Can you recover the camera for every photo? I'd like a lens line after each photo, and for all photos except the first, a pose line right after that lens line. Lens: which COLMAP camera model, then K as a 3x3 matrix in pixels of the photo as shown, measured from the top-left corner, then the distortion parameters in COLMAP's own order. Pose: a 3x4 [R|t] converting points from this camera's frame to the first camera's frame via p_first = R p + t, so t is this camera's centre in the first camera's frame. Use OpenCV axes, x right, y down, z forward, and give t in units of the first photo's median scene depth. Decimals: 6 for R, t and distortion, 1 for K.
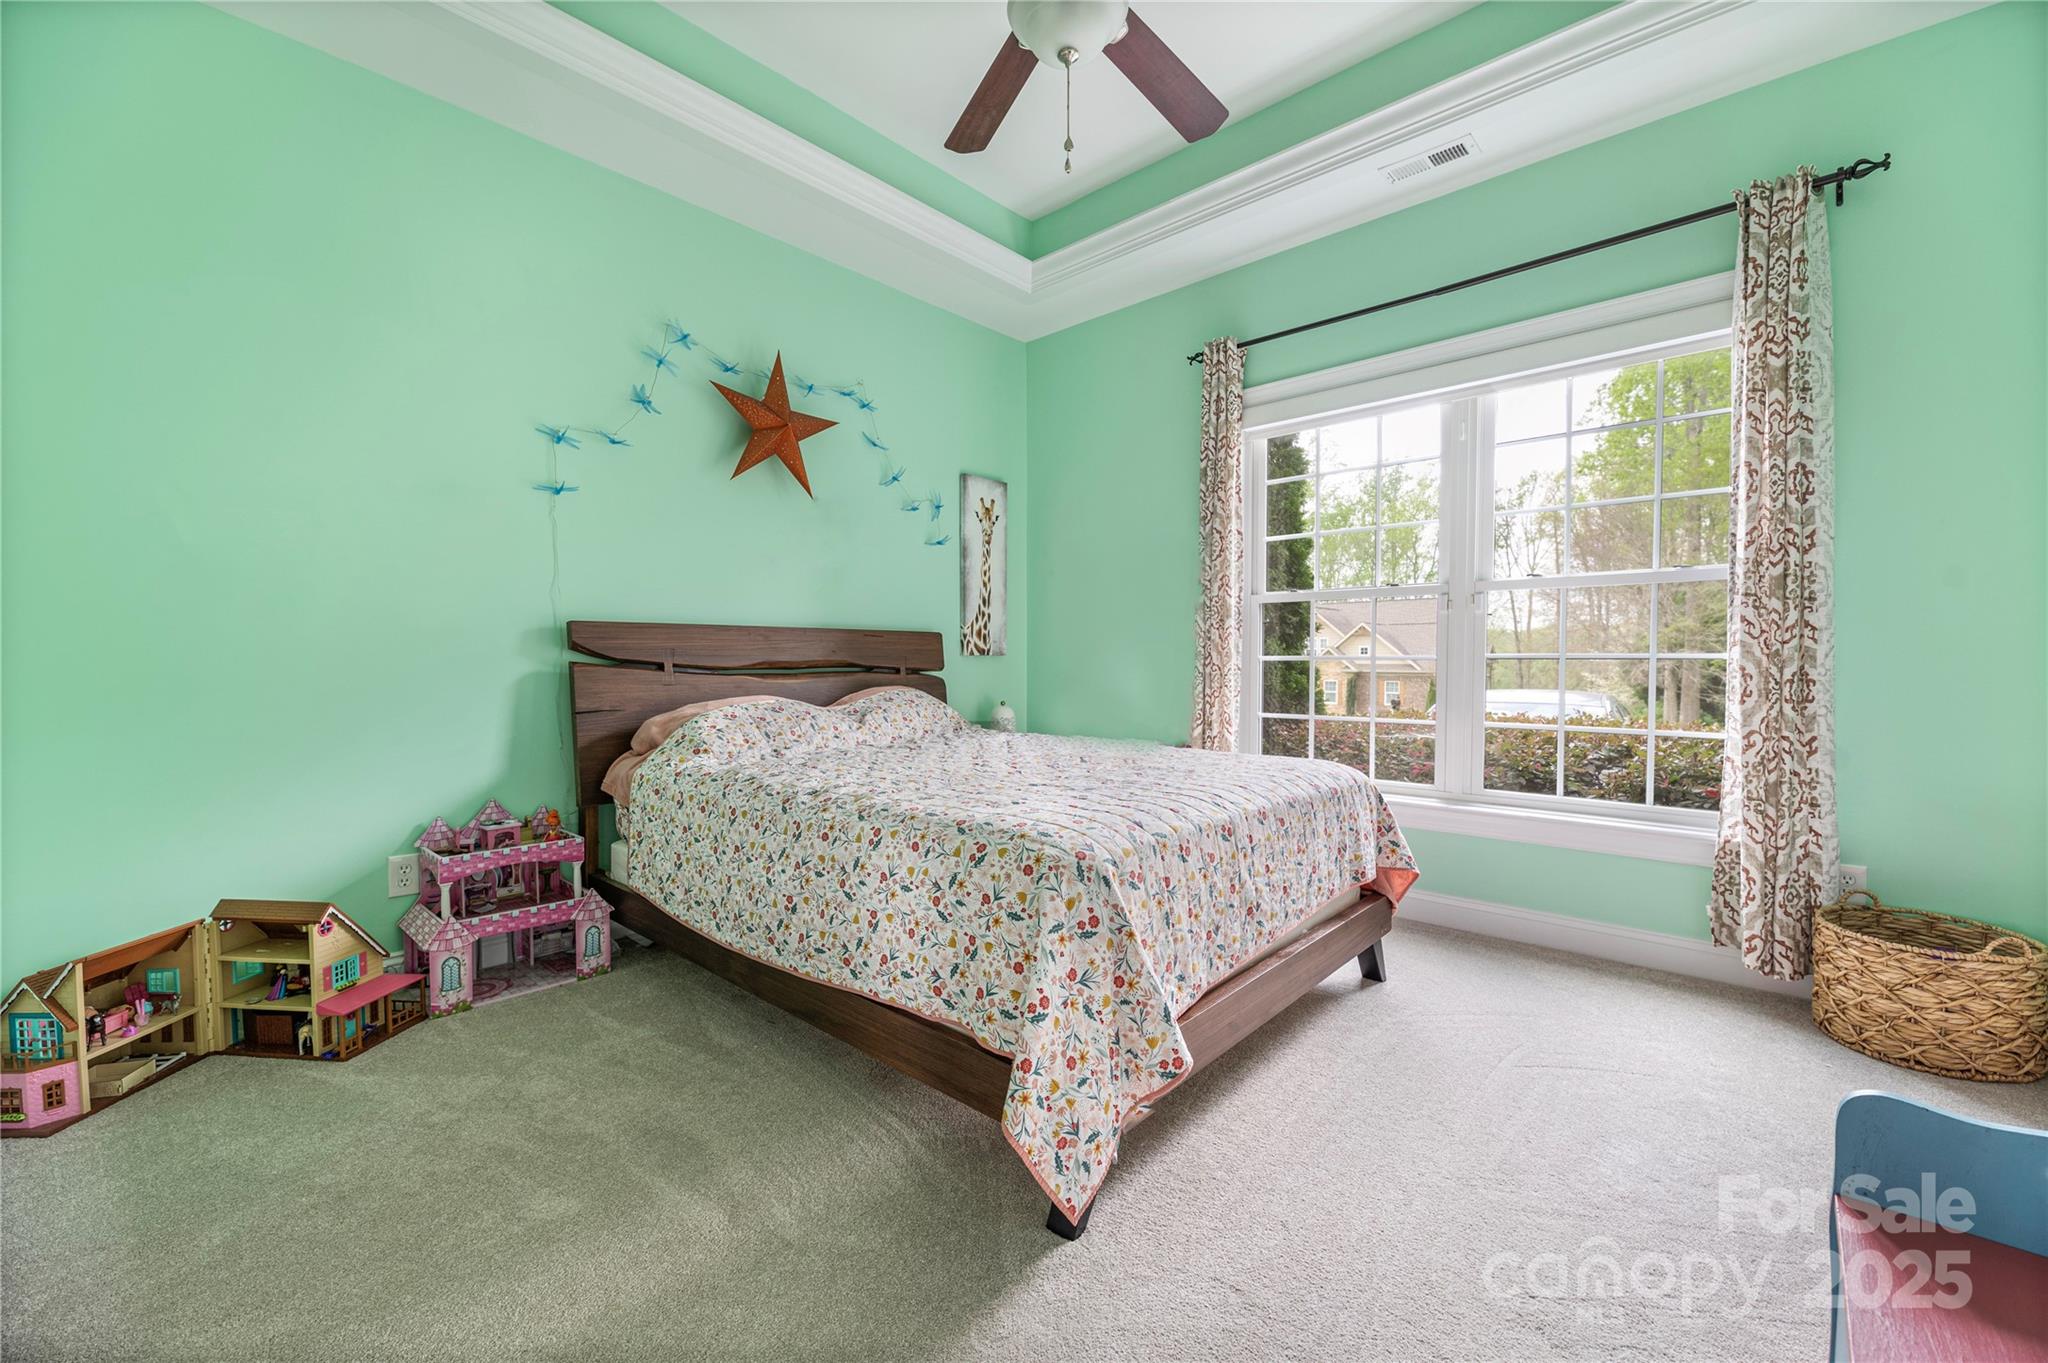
lens RADIAL K [[827.5, 0, 1026.5], [0, 827.5, 683.2], [0, 0, 1]] dist [-0.009911, -0.002015]
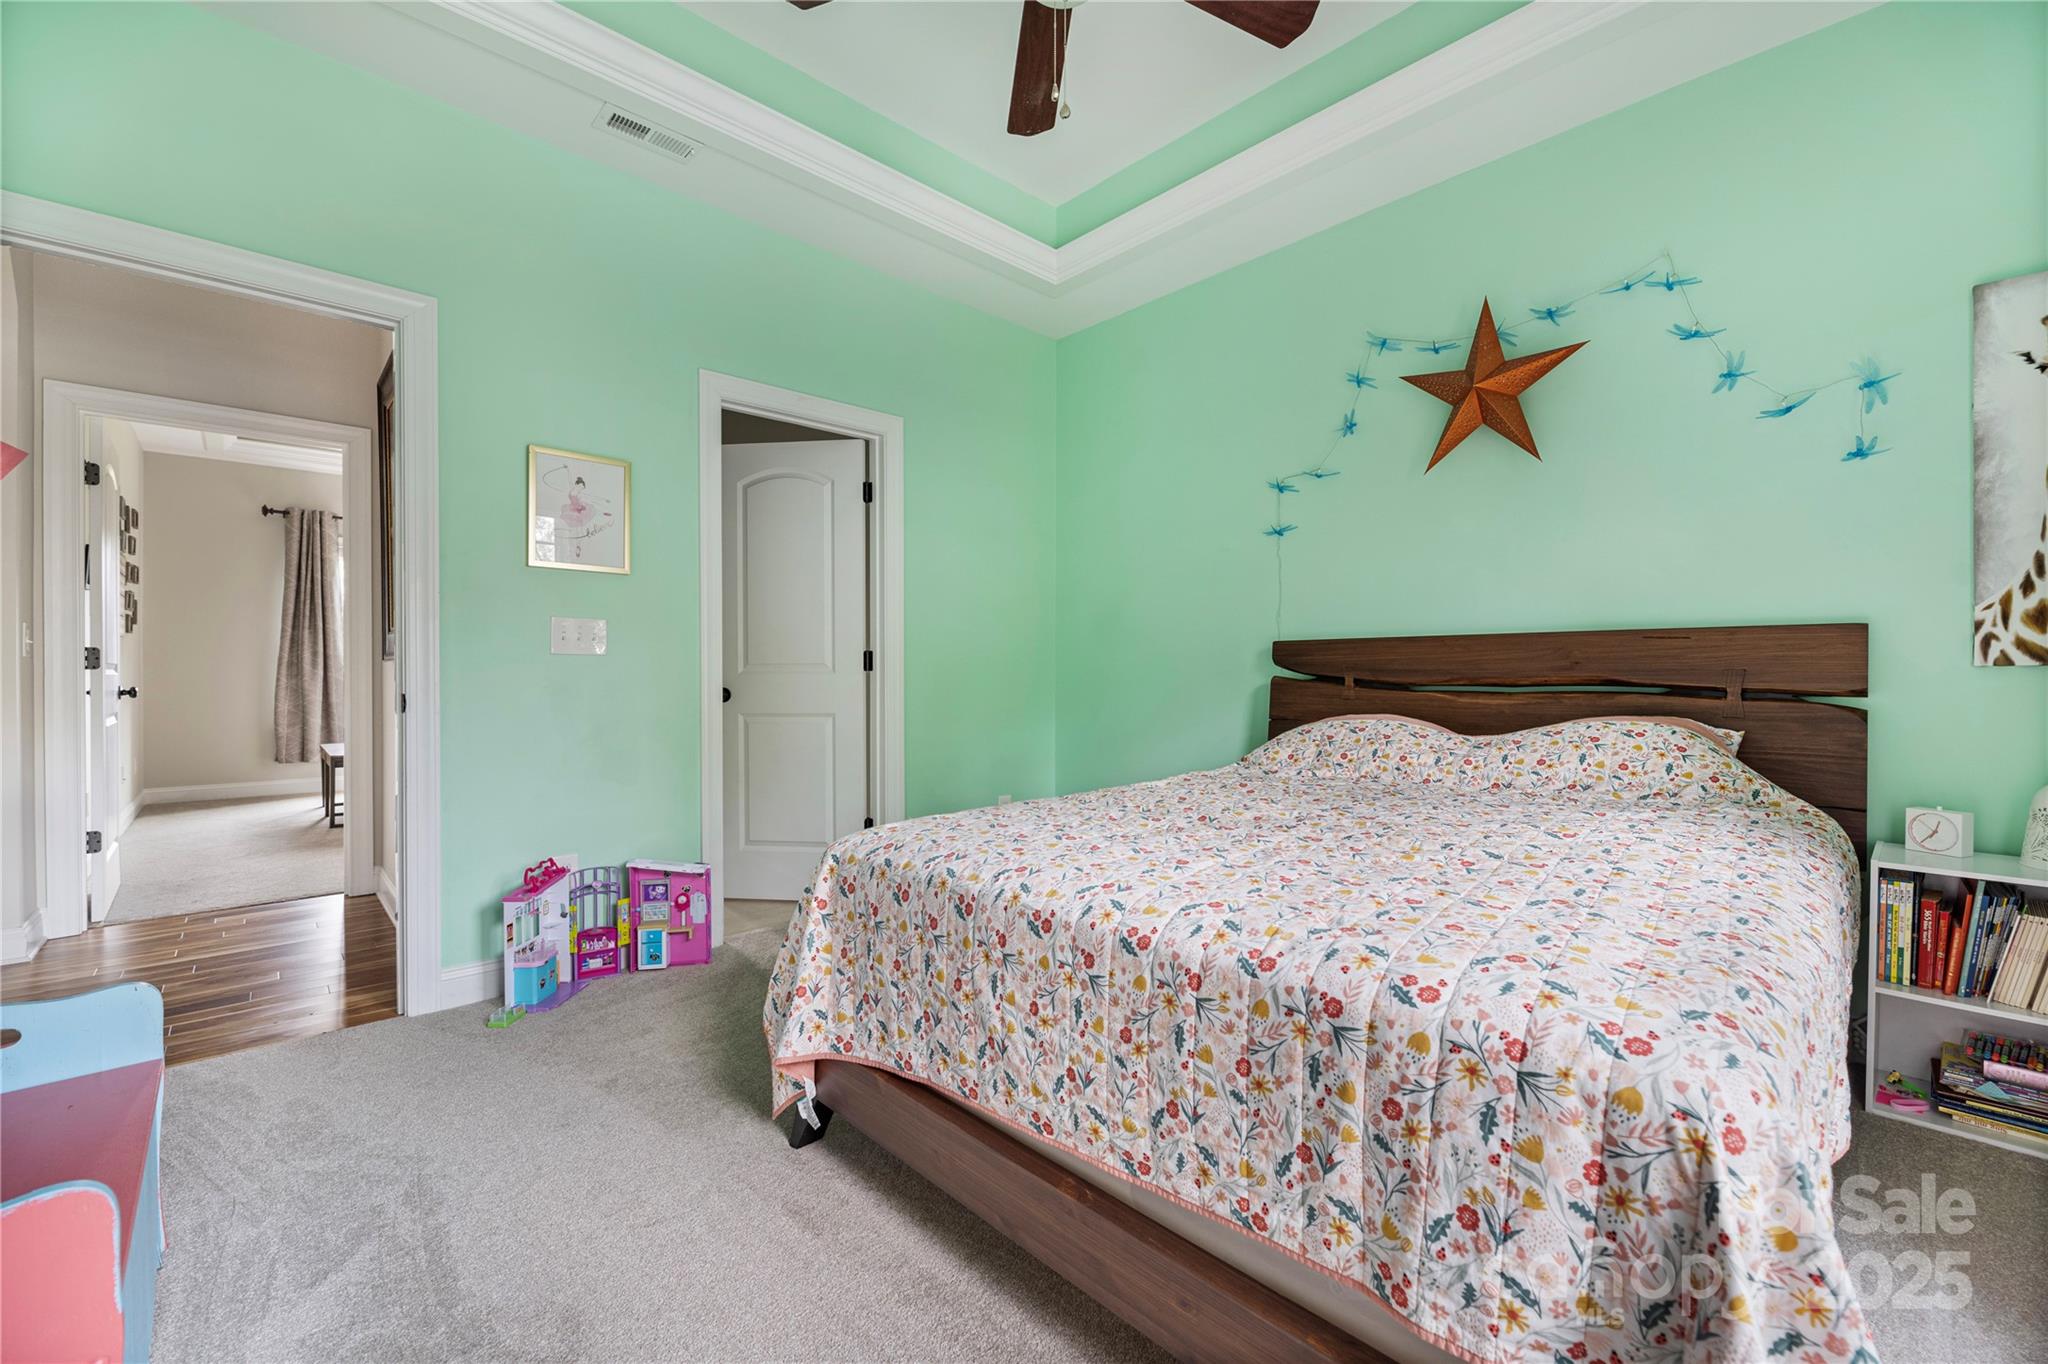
lens RADIAL K [[839.4, 0, 1038.0], [0, 839.4, 668.1], [0, 0, 1]] dist [0.005341, -0.004435]
pose [[-0.078897, -0.003778, -0.996876, 1.034528], [-0.026669, 0.999643, -0.001677, -0.039525], [0.996526, 0.026454, -0.078970, 1.159612]]
